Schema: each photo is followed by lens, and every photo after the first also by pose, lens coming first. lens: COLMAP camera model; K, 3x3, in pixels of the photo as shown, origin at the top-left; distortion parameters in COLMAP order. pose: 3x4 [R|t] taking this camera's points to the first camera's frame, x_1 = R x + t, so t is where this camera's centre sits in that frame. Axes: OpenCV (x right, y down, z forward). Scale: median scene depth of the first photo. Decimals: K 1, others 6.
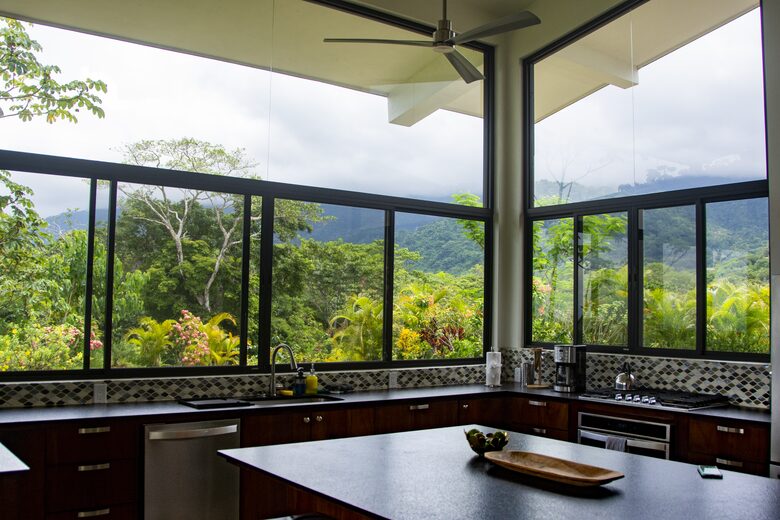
lens RADIAL K [[763.7, 0, 370.3], [0, 763.7, 259.6], [0, 0, 1]] dist [-0.149890, 0.014754]
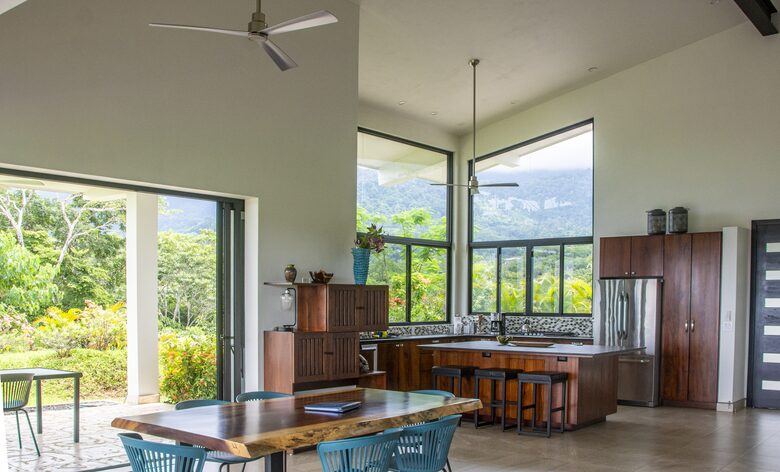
lens RADIAL K [[779.9, 0, 389.9], [0, 779.9, 267.7], [0, 0, 1]] dist [-0.203155, -0.000042]
pose [[0.963161, 0.001345, 0.268921, -0.132613], [-0.008175, 0.999672, 0.024278, -0.012860], [-0.268800, -0.025582, 0.962856, -0.214888]]
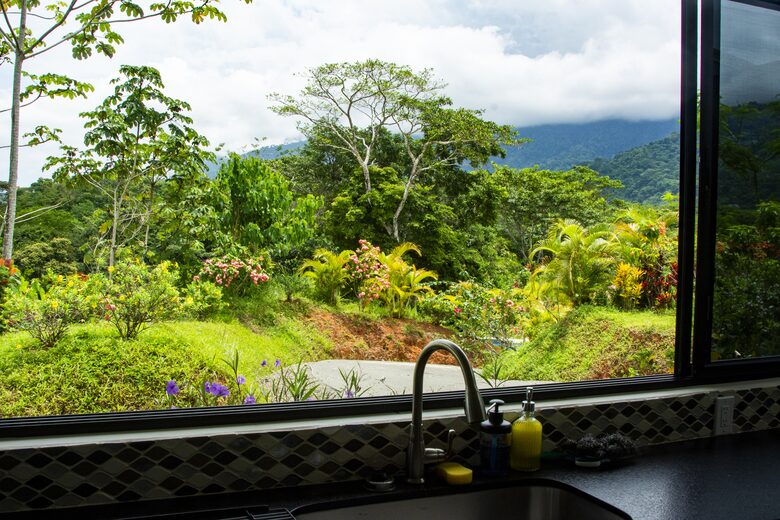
lens RADIAL K [[770.9, 0, 390.0], [0, 770.9, 260.0], [0, 0, 1]] dist [-0.168009, 0.155219]
pose [[0.974804, 0.010474, -0.222817, -0.012774], [0.010017, 0.995834, 0.090635, 0.009149], [0.222838, -0.090584, 0.970638, 0.135789]]
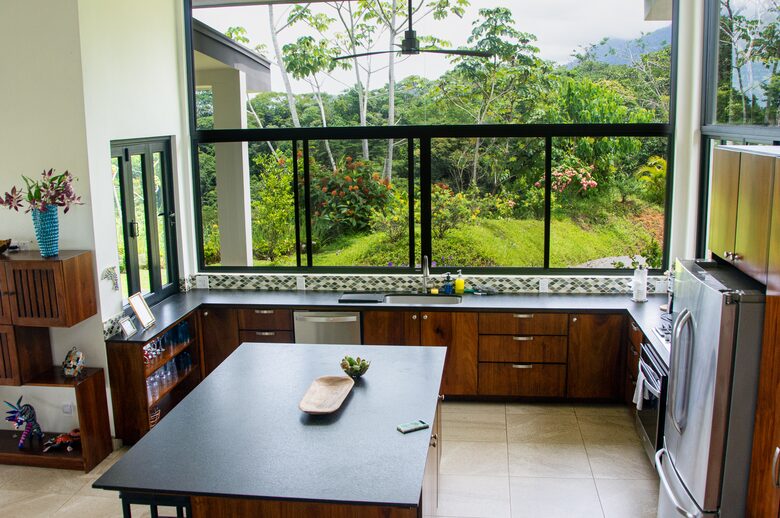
lens RADIAL K [[763.7, 0, 370.3], [0, 763.7, 258.6], [0, 0, 1]] dist [-0.149890, 0.014754]
pose [[0.723243, 0.093564, -0.684226, 0.146141], [0.074824, 0.974330, 0.212324, -0.034797], [0.686528, -0.204758, 0.697677, 0.002417]]
